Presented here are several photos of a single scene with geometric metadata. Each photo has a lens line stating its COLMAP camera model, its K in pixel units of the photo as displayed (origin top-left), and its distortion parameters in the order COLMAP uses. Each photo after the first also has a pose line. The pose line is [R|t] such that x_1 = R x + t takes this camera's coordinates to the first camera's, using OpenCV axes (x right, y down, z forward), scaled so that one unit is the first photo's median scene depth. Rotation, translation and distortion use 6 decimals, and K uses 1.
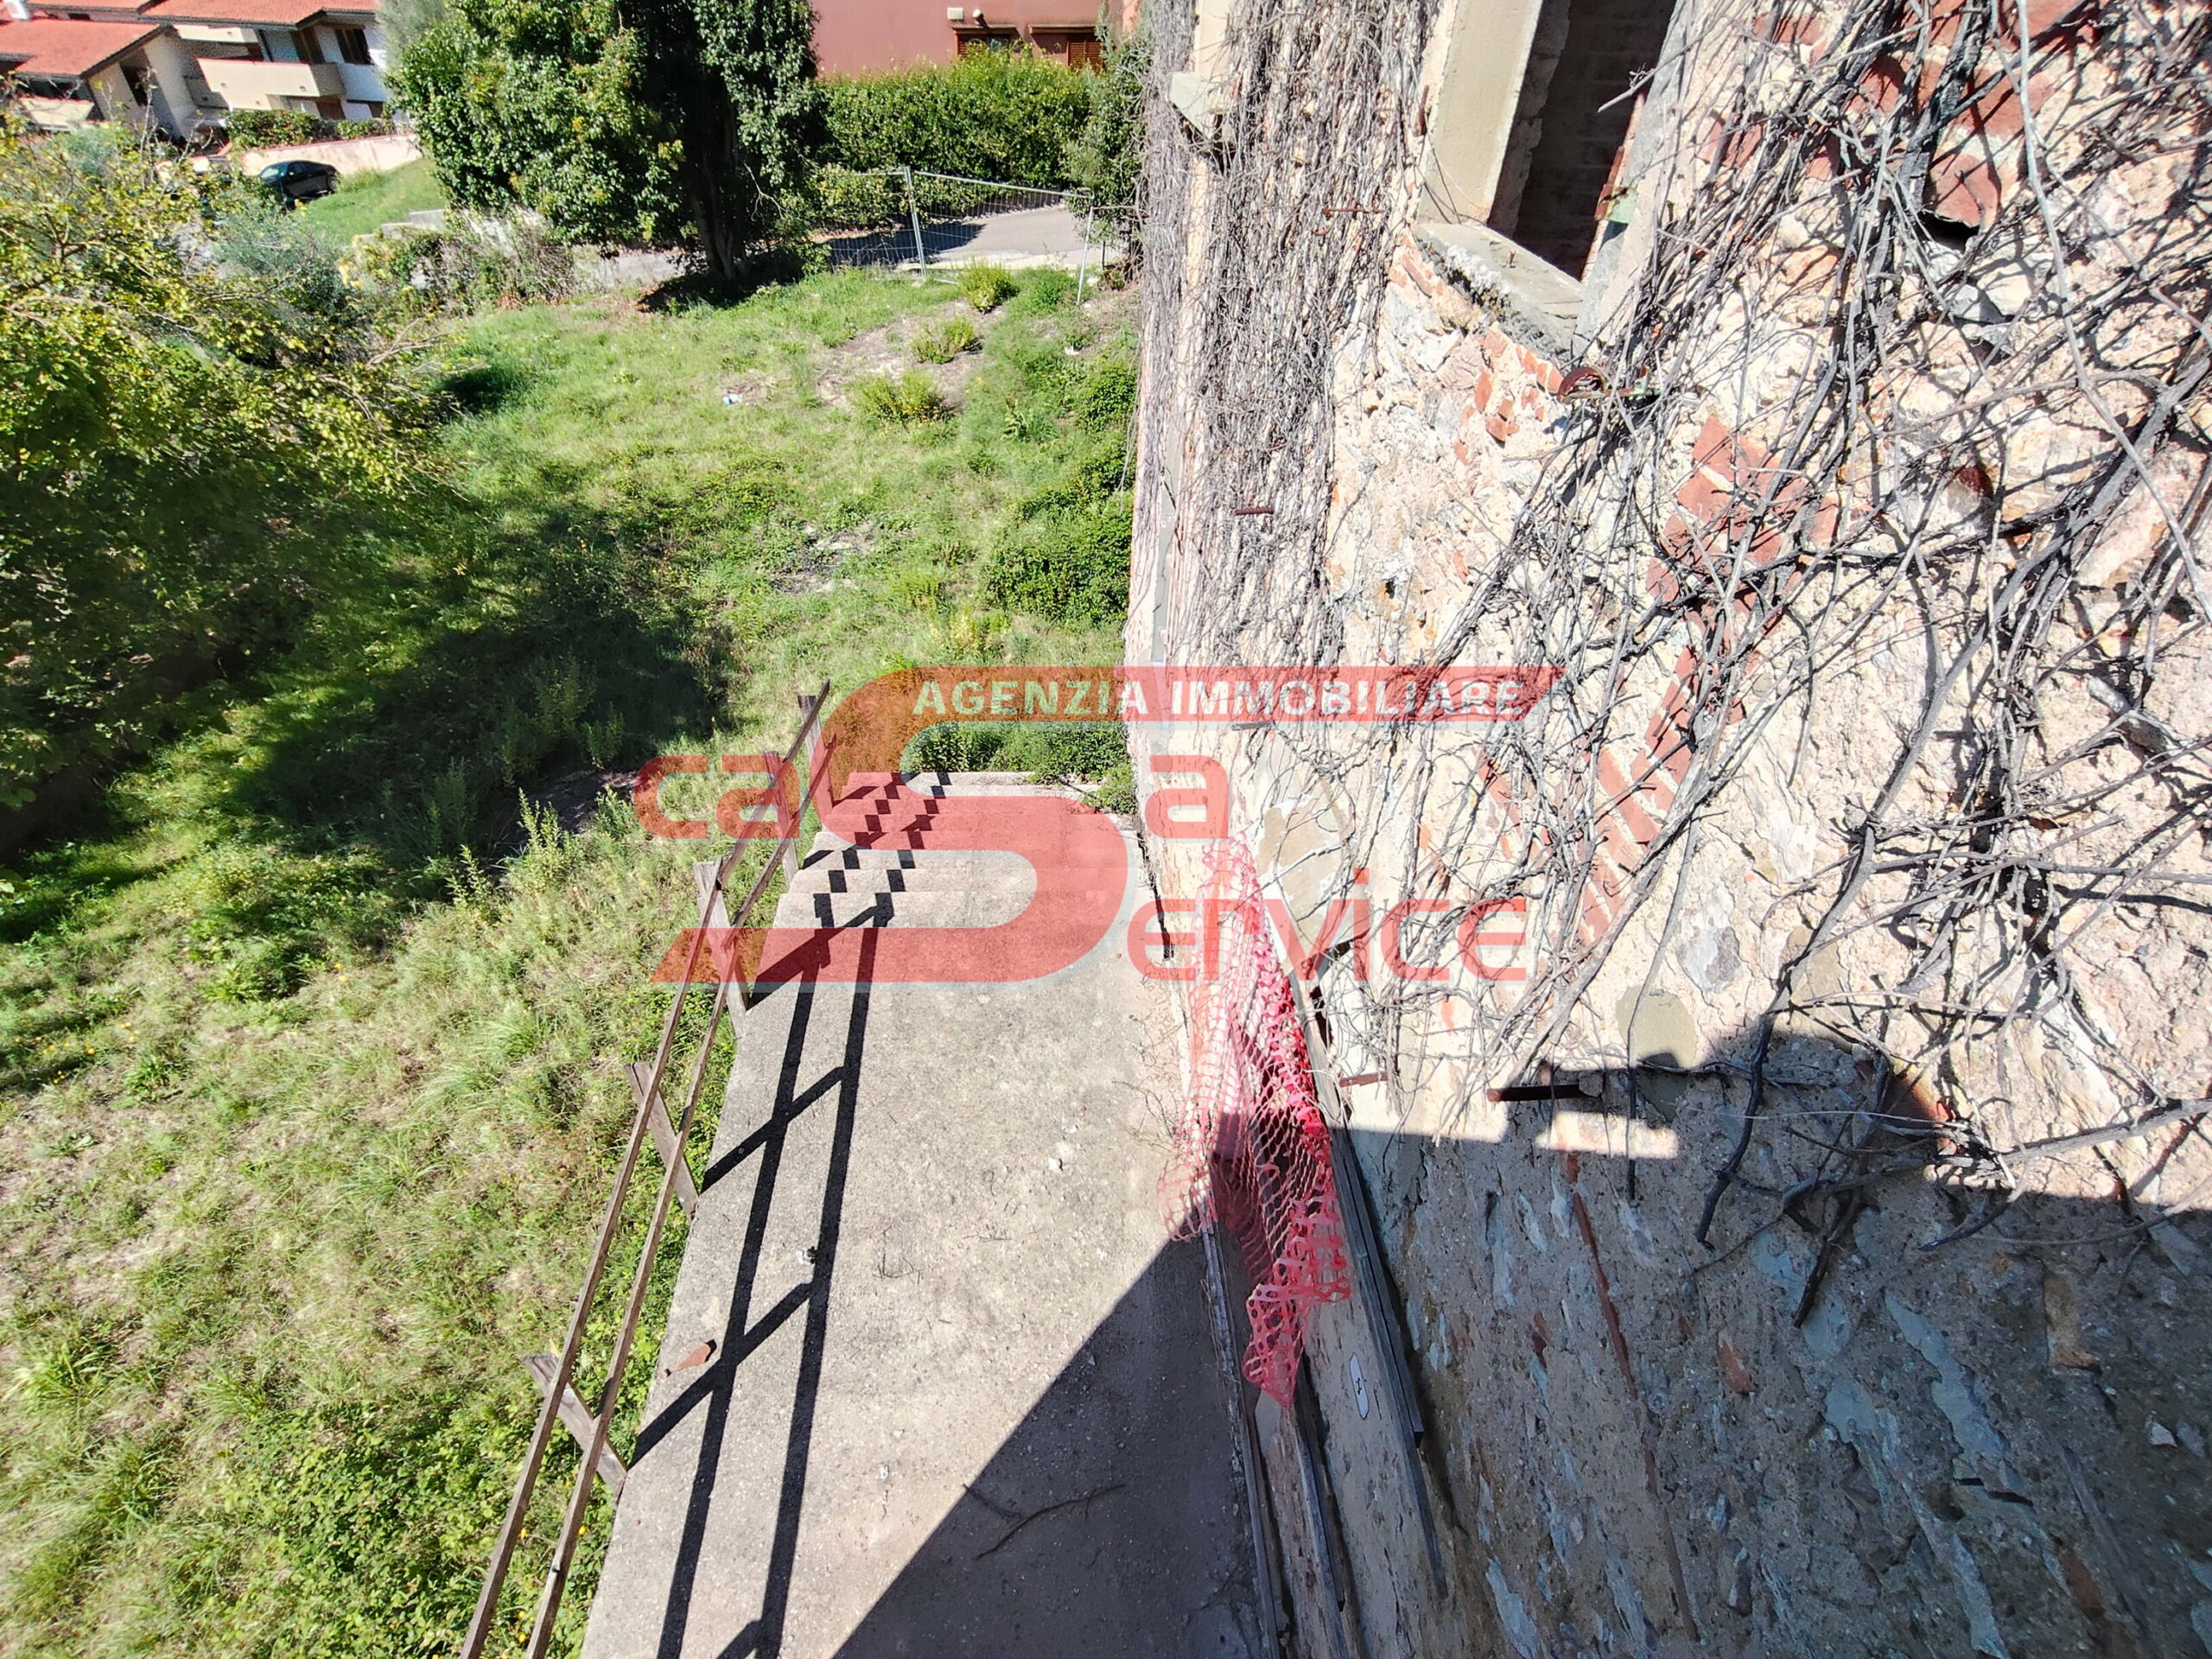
lens RADIAL K [[1043.5, 0, 1086.3], [0, 1043.5, 827.8], [0, 0, 1]] dist [-0.007515, 0.002227]
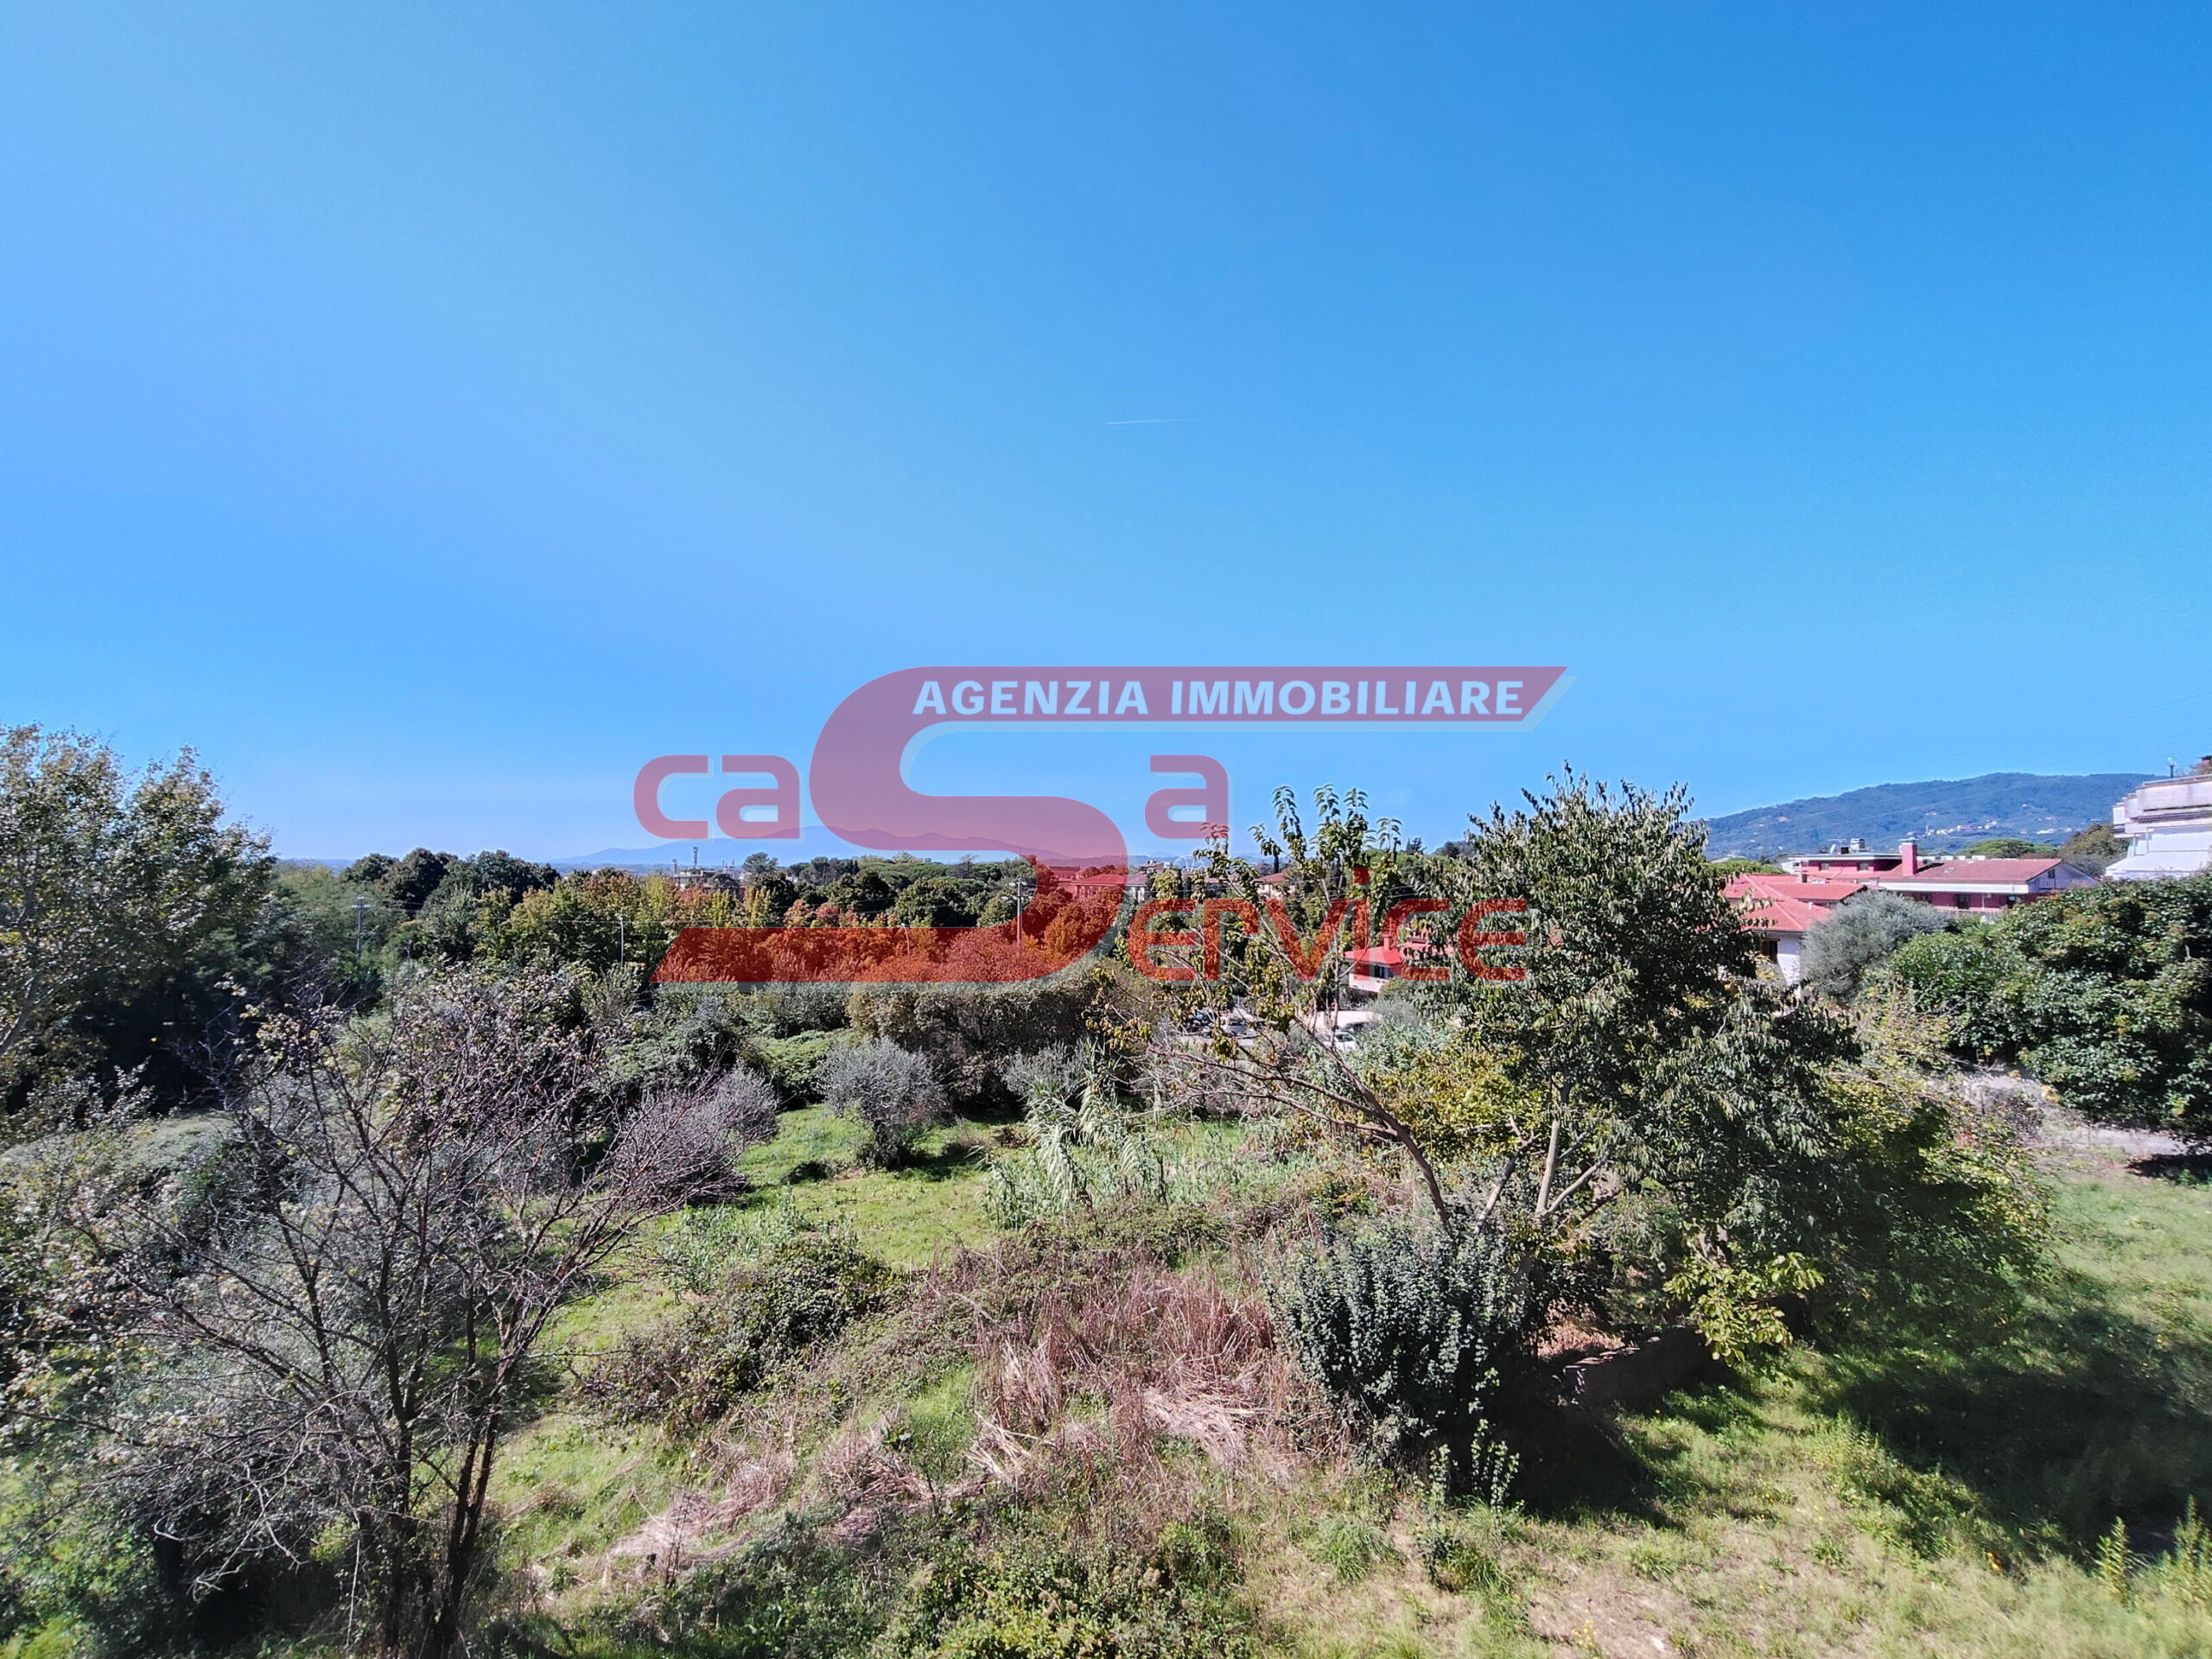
lens RADIAL K [[1043.5, 0, 1089.4], [0, 1043.5, 838.6], [0, 0, 1]] dist [-0.007515, 0.002227]
pose [[0.515078, -0.048543, -0.855767, -0.162191], [-0.548777, 0.748266, -0.372749, 0.521623], [0.658436, 0.661620, 0.358776, -0.686975]]
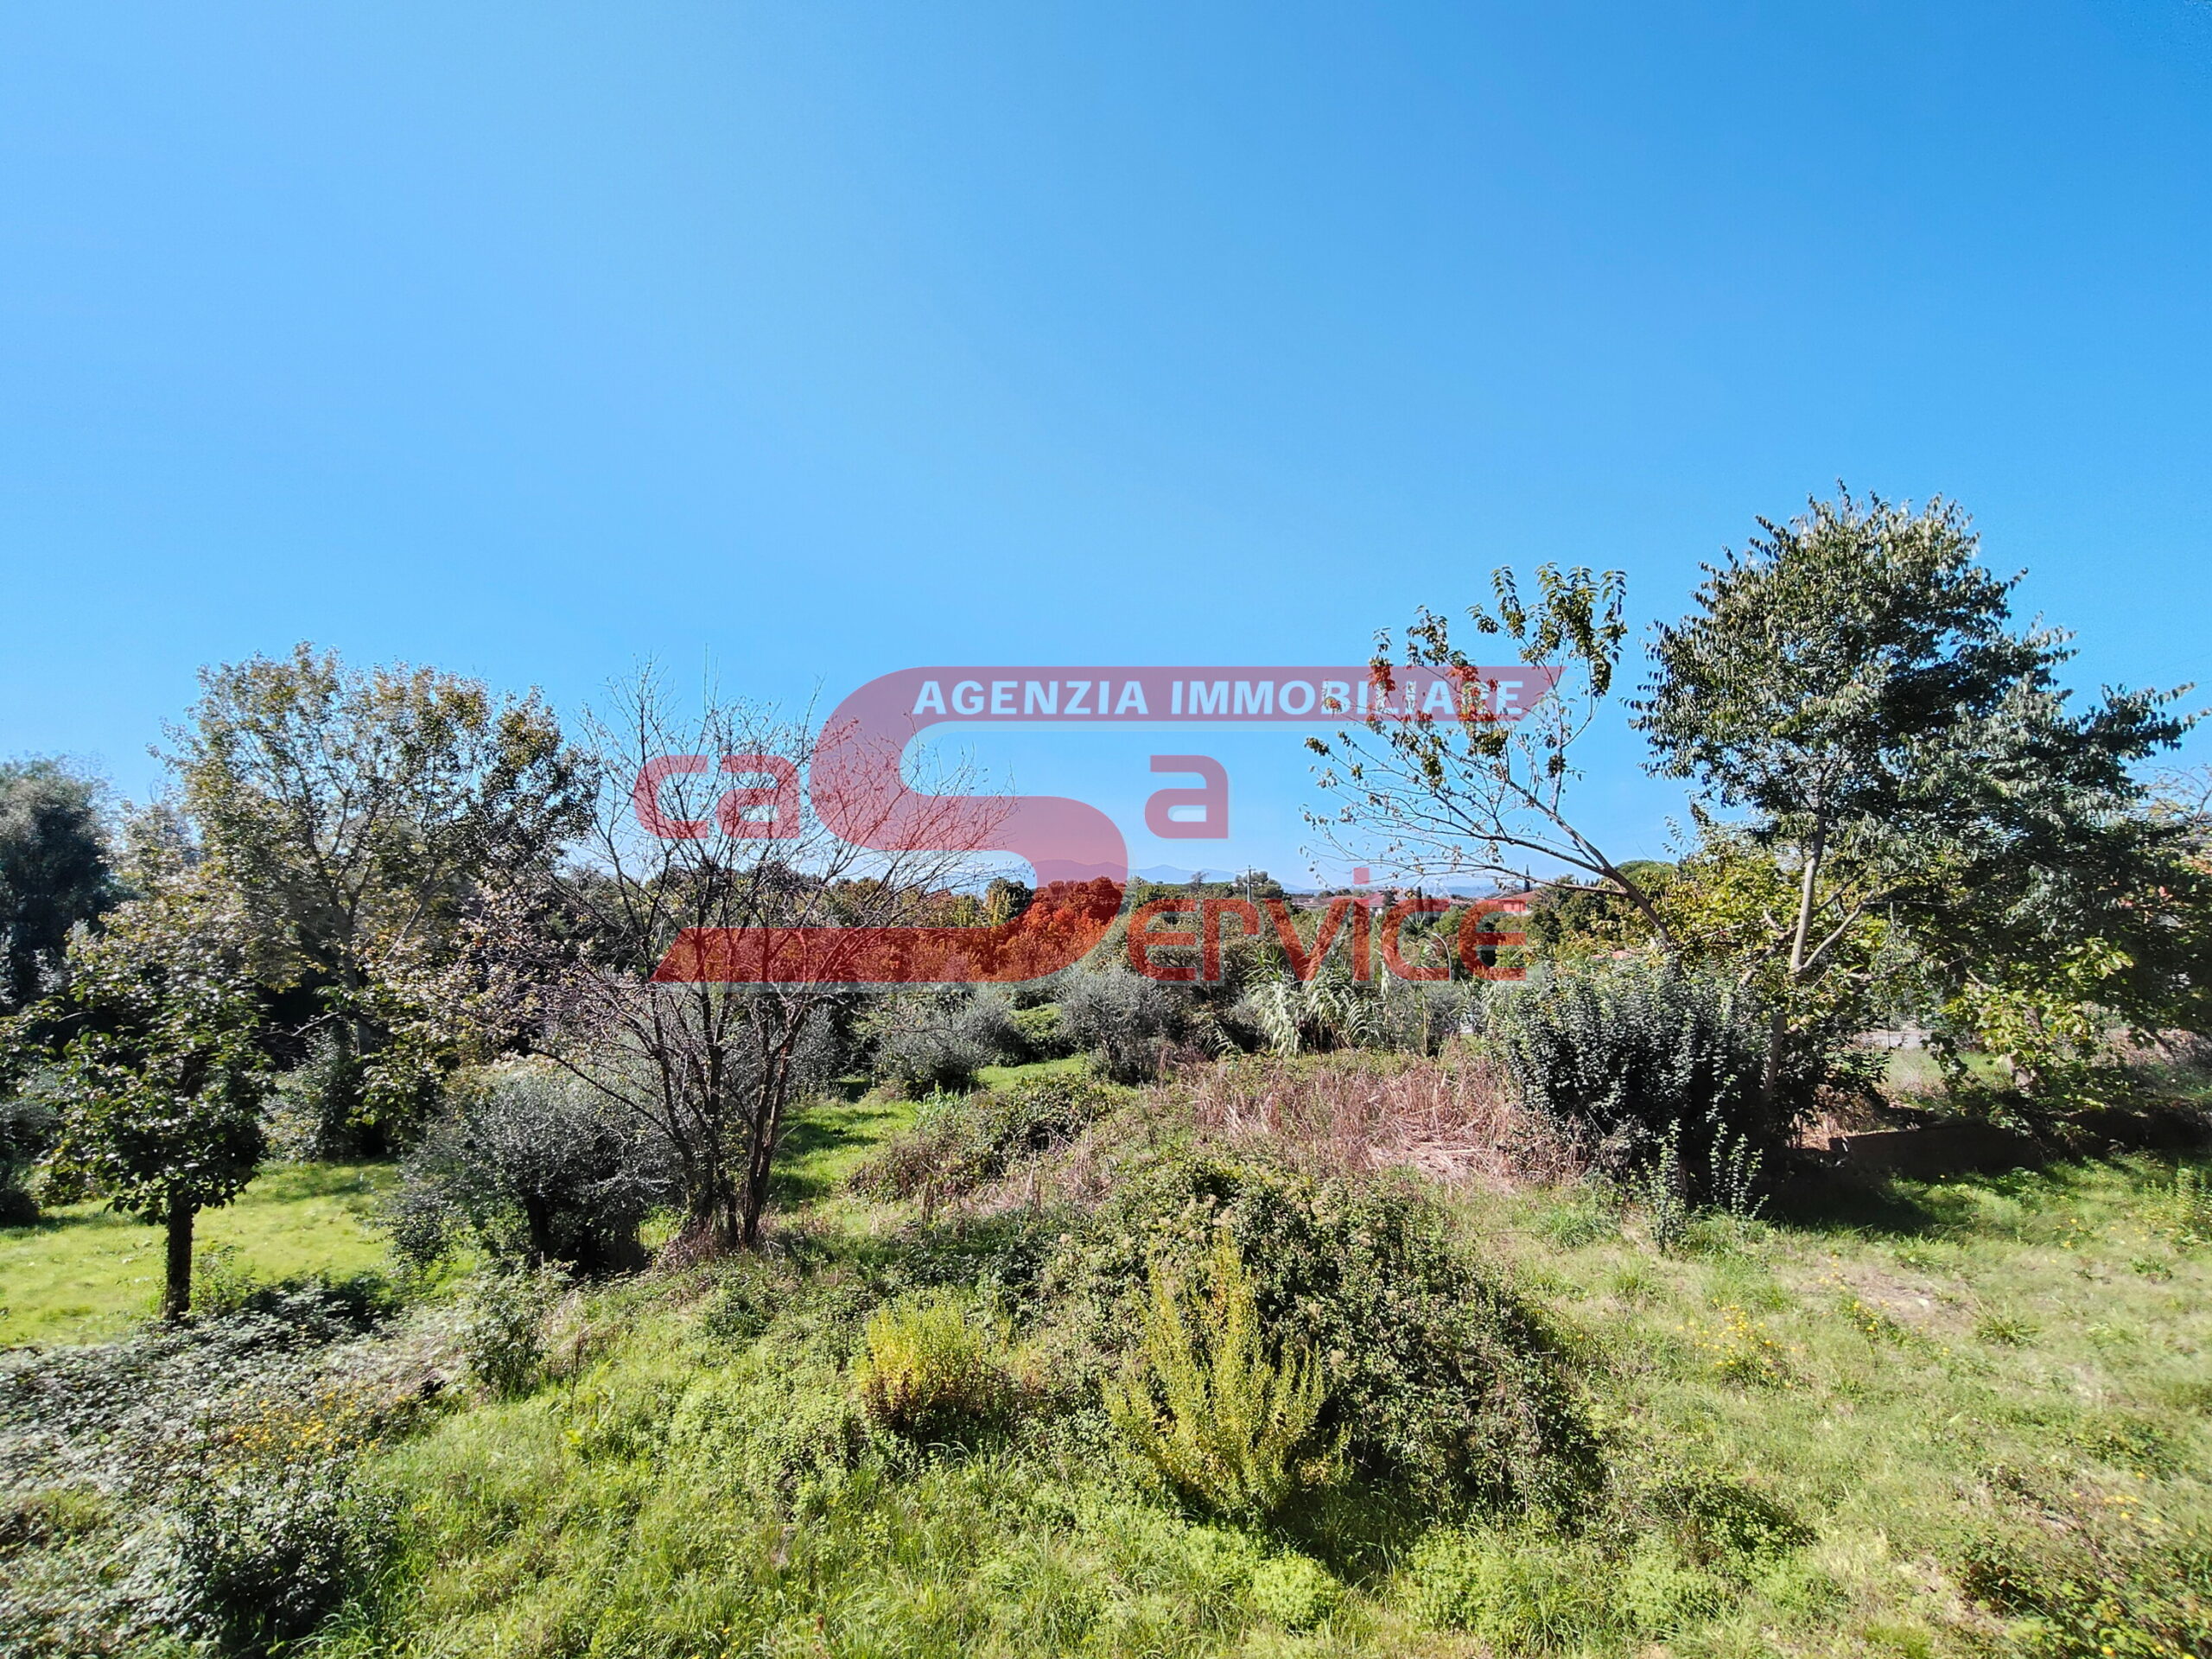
lens RADIAL K [[1043.5, 0, 1099.7], [0, 1043.5, 847.5], [0, 0, 1]] dist [-0.007515, 0.002227]
pose [[0.323263, -0.072533, -0.943525, -0.094082], [-0.605809, 0.750102, -0.265221, 0.844754], [0.726978, 0.657332, 0.198539, -0.427453]]
